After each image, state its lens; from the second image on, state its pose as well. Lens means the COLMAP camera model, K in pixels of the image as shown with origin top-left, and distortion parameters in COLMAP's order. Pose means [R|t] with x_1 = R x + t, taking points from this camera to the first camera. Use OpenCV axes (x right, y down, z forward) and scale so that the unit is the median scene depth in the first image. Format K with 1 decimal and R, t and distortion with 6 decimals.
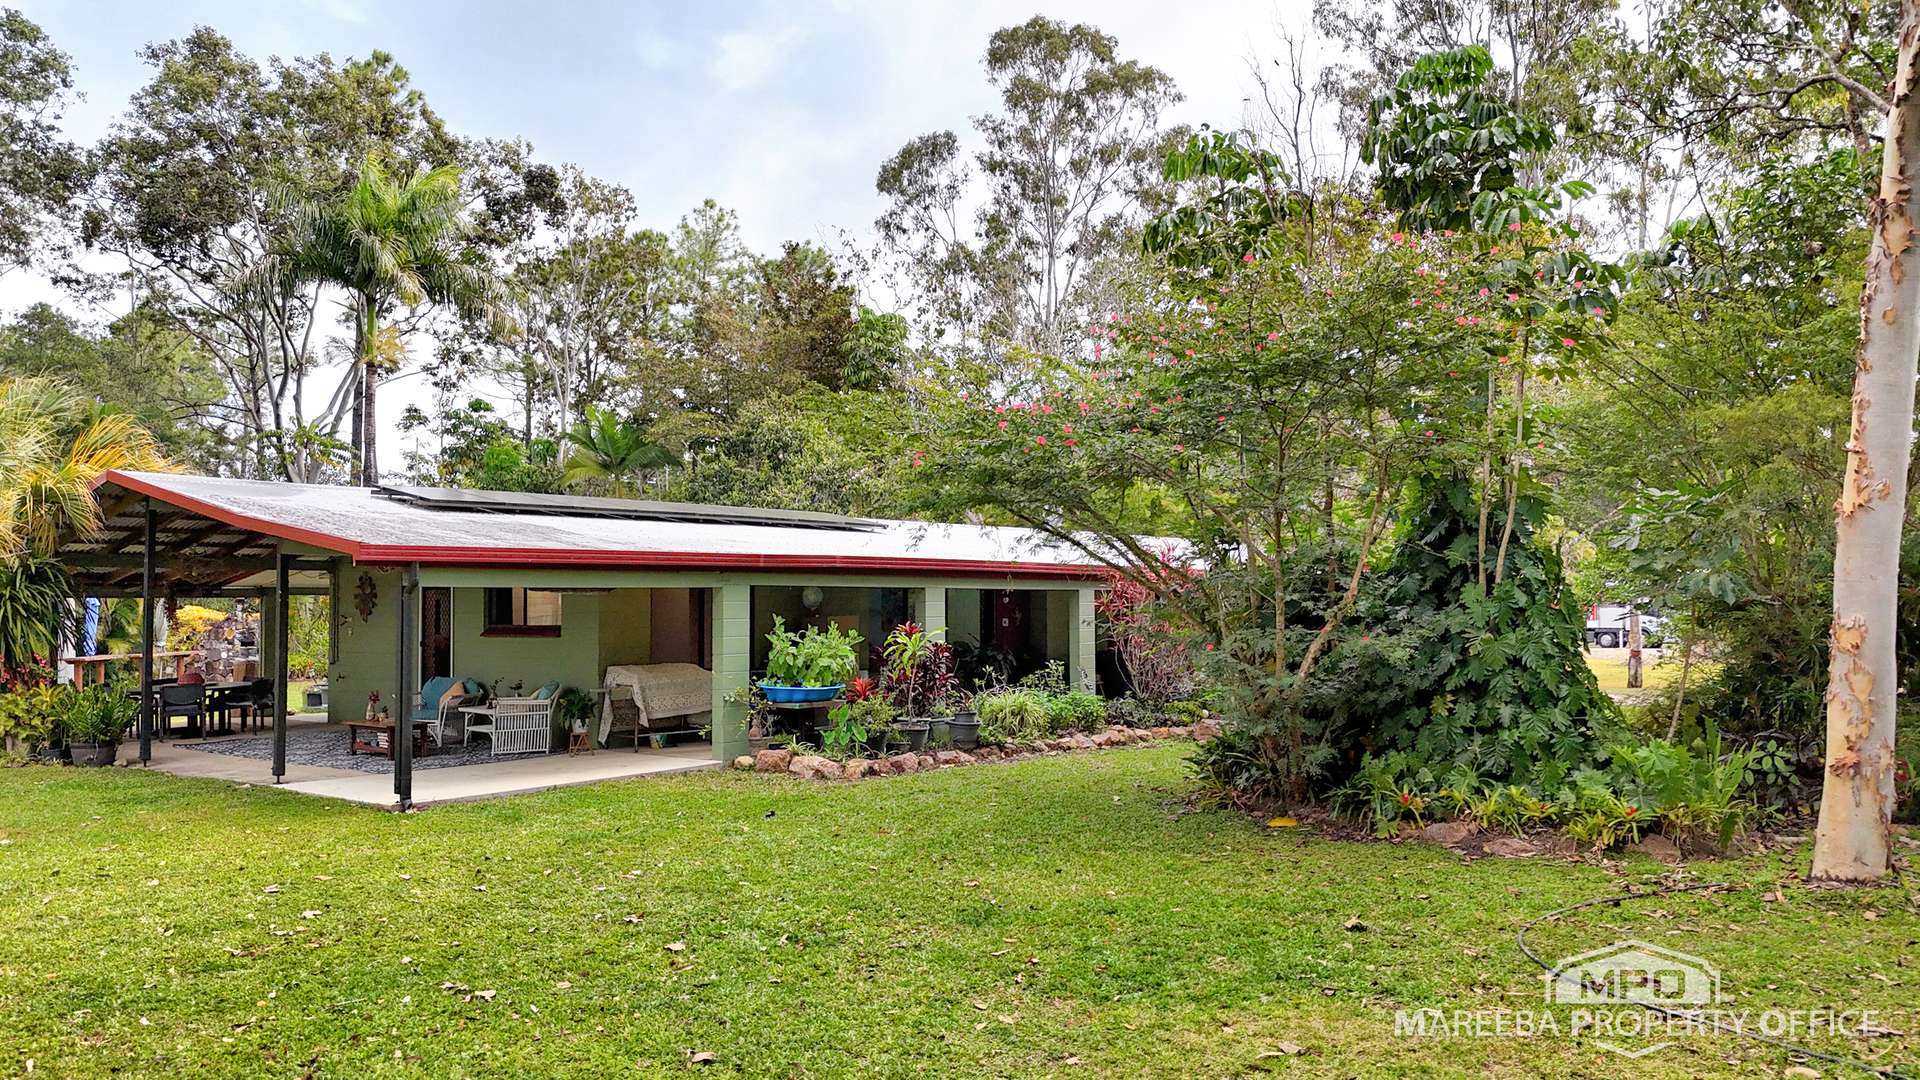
lens RADIAL K [[1432.2, 0, 964.1], [0, 1432.2, 551.8], [0, 0, 1]] dist [0.111839, 0.004893]
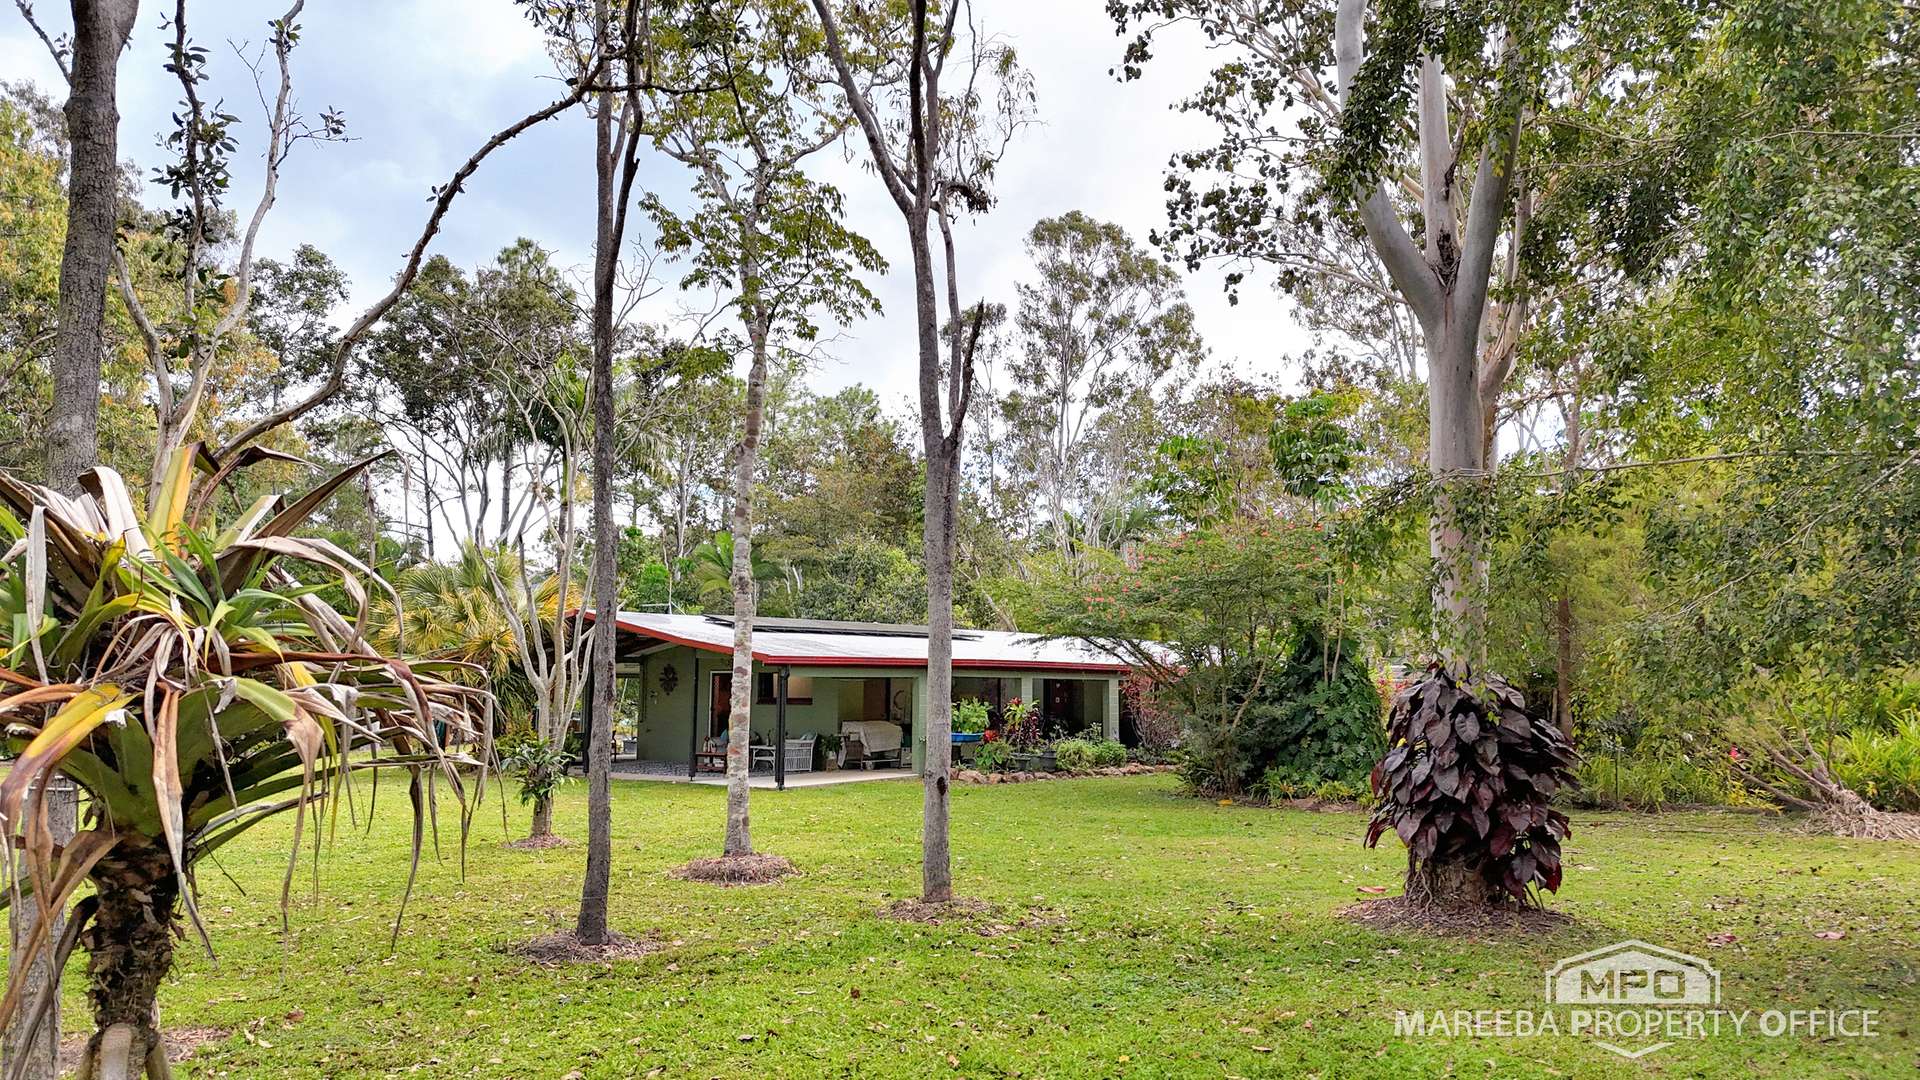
lens RADIAL K [[1432.2, 0, 958.0], [0, 1432.2, 541.1], [0, 0, 1]] dist [0.111839, 0.004893]
pose [[0.999921, 0.010801, 0.006432, -0.127017], [-0.010367, 0.997891, -0.064082, -0.029711], [-0.007111, 0.064010, 0.997924, -0.774946]]
